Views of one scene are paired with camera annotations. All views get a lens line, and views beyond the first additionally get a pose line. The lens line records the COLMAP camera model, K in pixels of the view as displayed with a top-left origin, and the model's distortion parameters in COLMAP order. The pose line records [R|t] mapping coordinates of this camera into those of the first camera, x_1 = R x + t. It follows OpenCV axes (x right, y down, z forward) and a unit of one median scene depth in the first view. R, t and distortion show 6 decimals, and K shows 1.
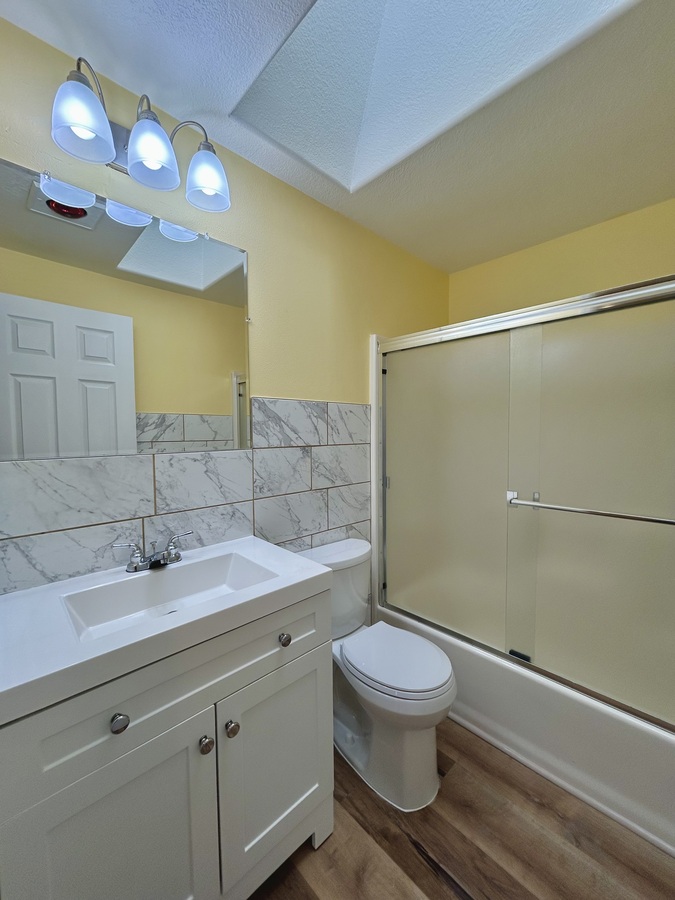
lens RADIAL K [[361.0, 0, 336.6], [0, 361.0, 449.5], [0, 0, 1]] dist [-0.002303, 0.000829]
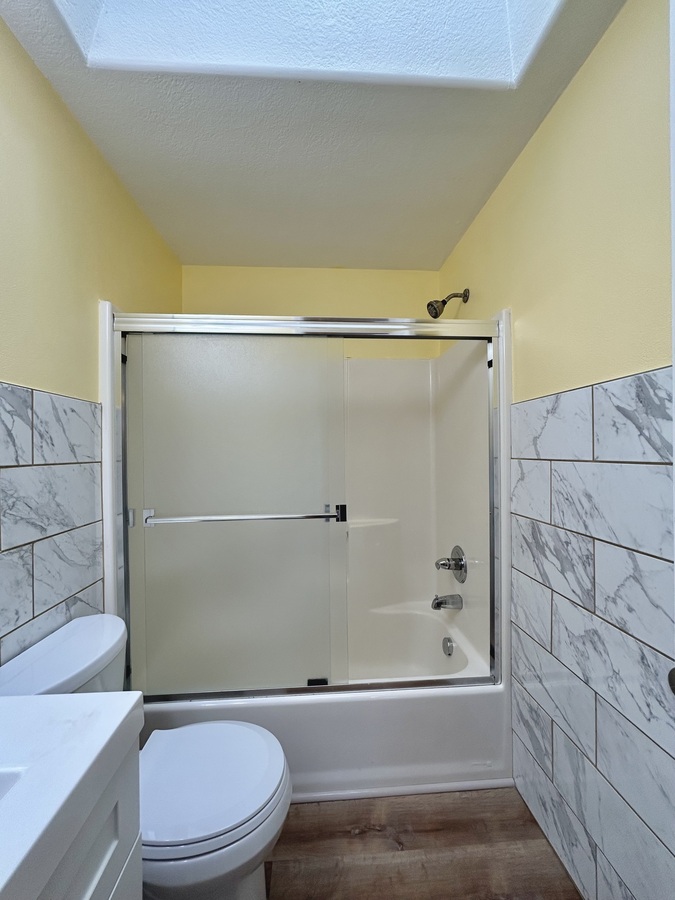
lens RADIAL K [[359.9, 0, 337.5], [0, 359.9, 450.0], [0, 0, 1]] dist [-0.001494, 0.000393]
pose [[0.645234, 0.000815, 0.763984, -0.145897], [0.046536, 0.998101, -0.040367, 0.009127], [-0.762566, 0.061599, 0.643971, 0.274531]]
